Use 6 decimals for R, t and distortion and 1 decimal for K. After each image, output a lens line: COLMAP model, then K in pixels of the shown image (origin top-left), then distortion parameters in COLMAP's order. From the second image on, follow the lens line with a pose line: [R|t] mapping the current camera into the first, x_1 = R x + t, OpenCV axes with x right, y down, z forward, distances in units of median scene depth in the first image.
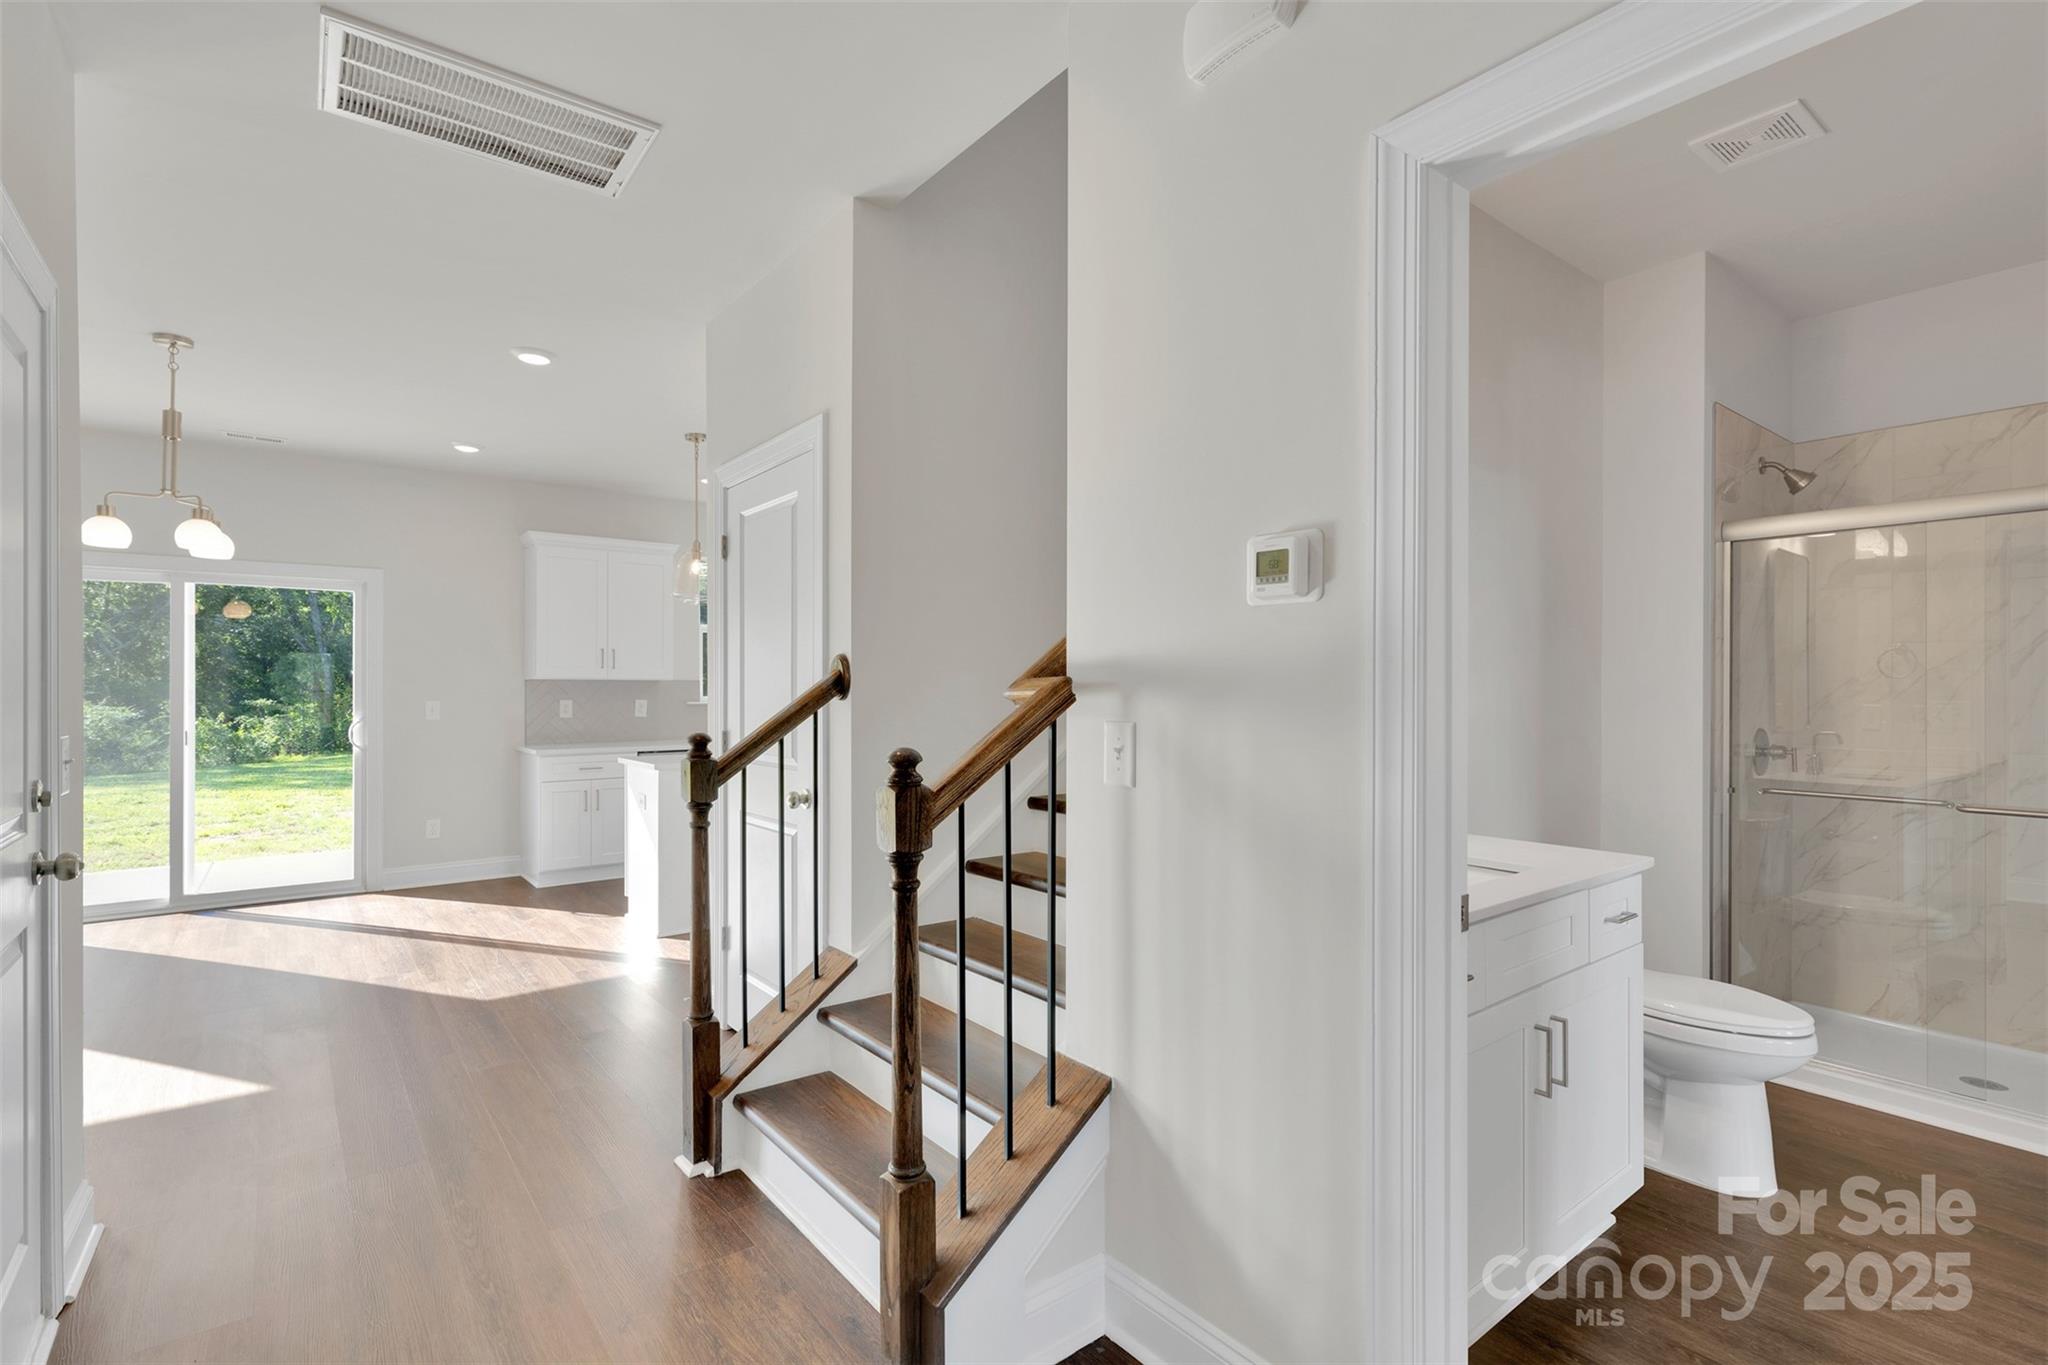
lens RADIAL K [[955.5, 0, 1023.8], [0, 955.5, 682.5], [0, 0, 1]] dist [0.004096, -0.000520]
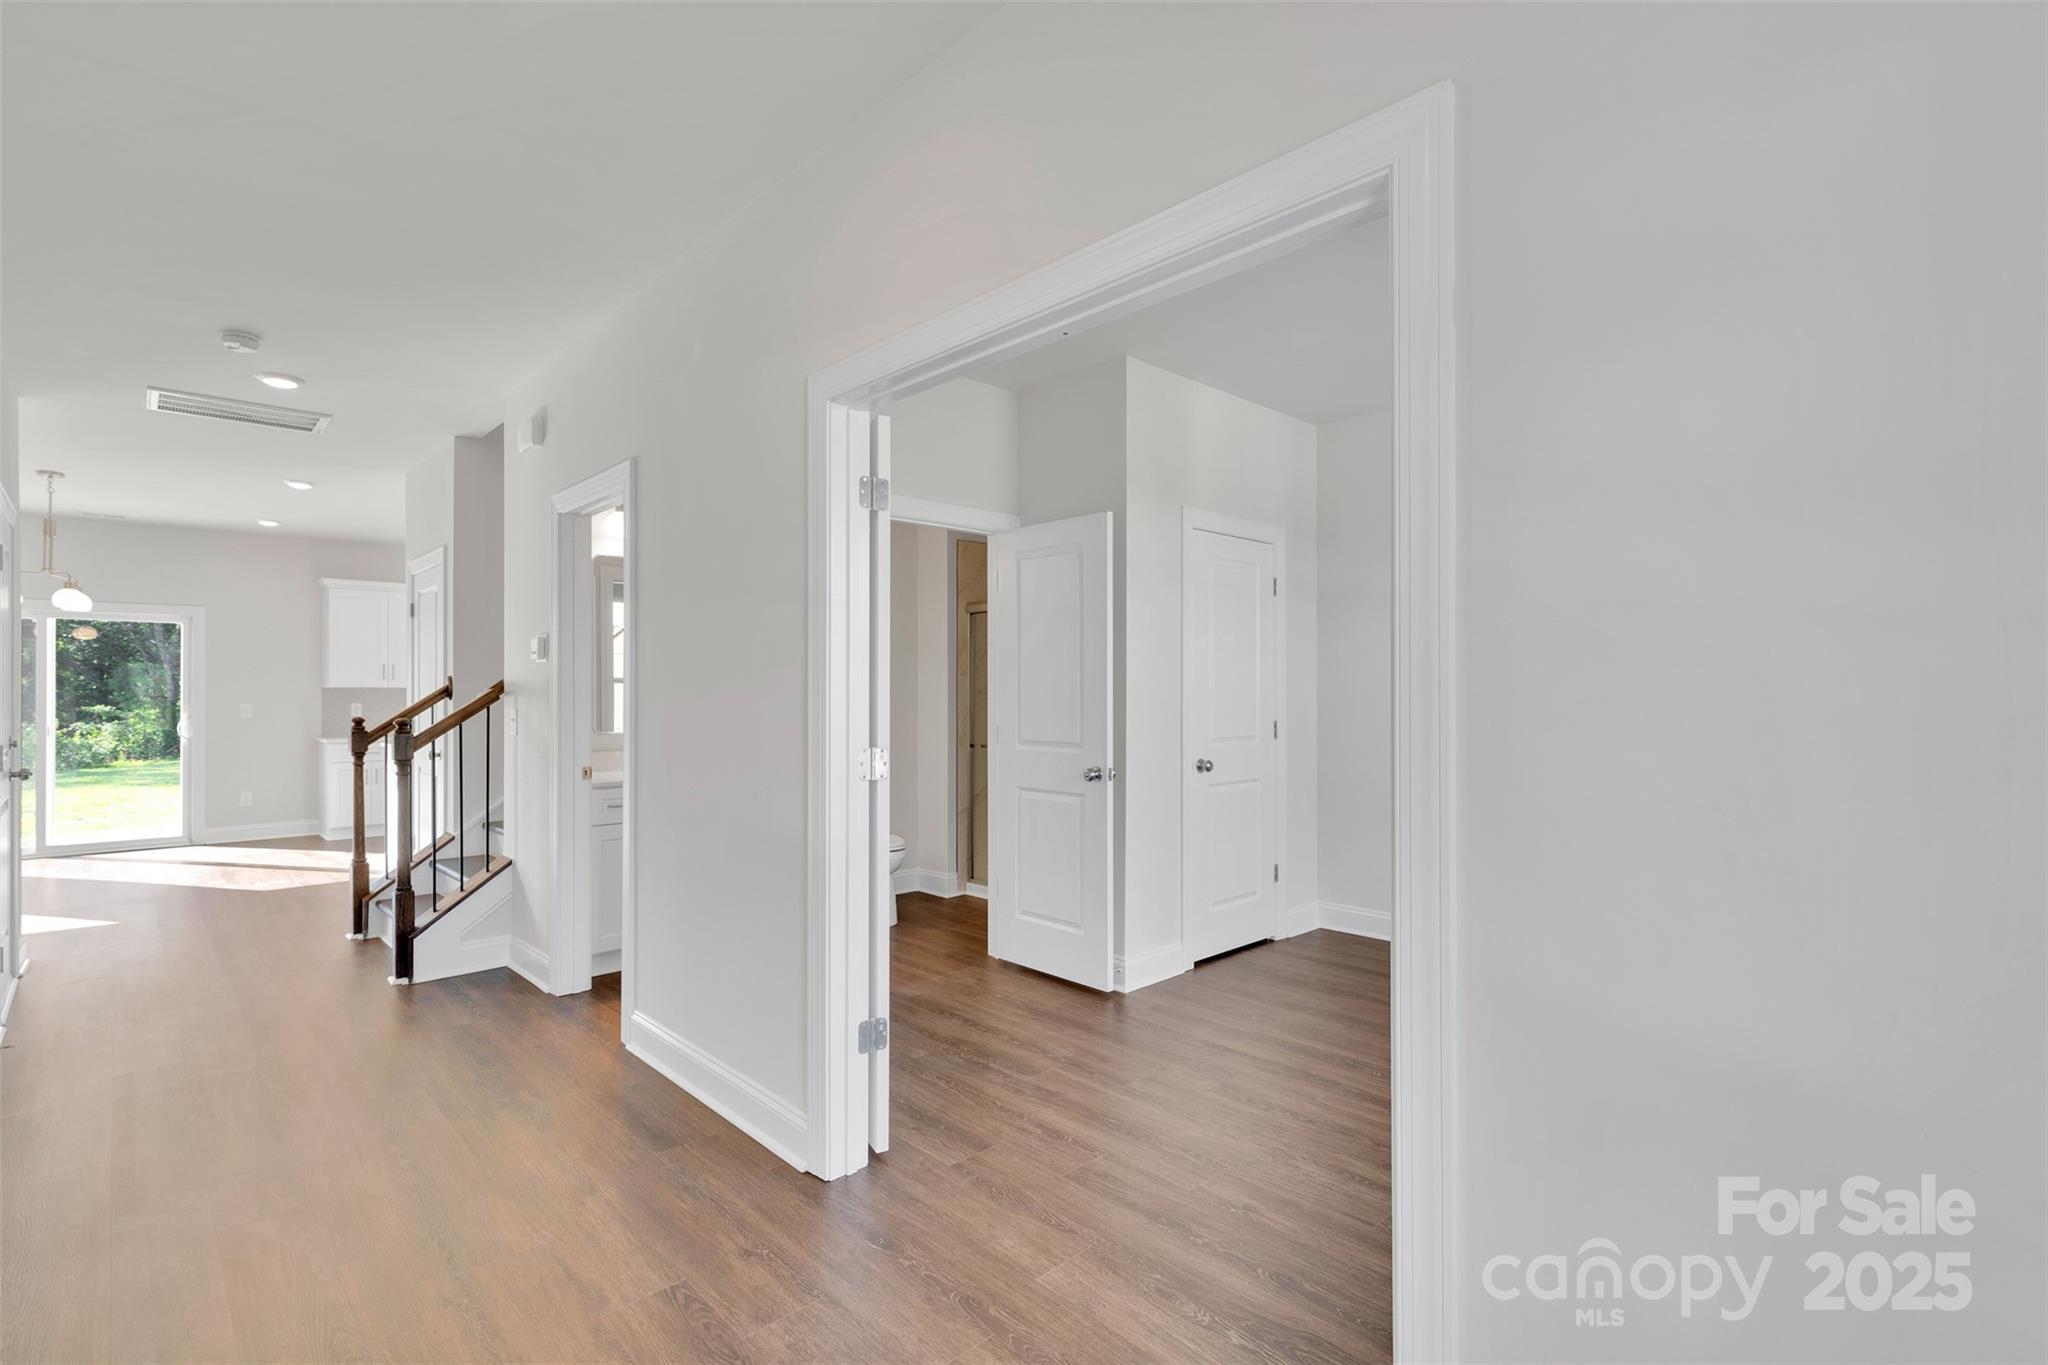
lens RADIAL K [[955.5, 0, 1026.5], [0, 955.5, 681.5], [0, 0, 1]] dist [0.004096, -0.000520]
pose [[0.995158, -0.002035, 0.098265, 0.350410], [0.002531, 0.999985, -0.004918, -0.002803], [-0.098253, 0.005143, 0.995148, -0.458994]]
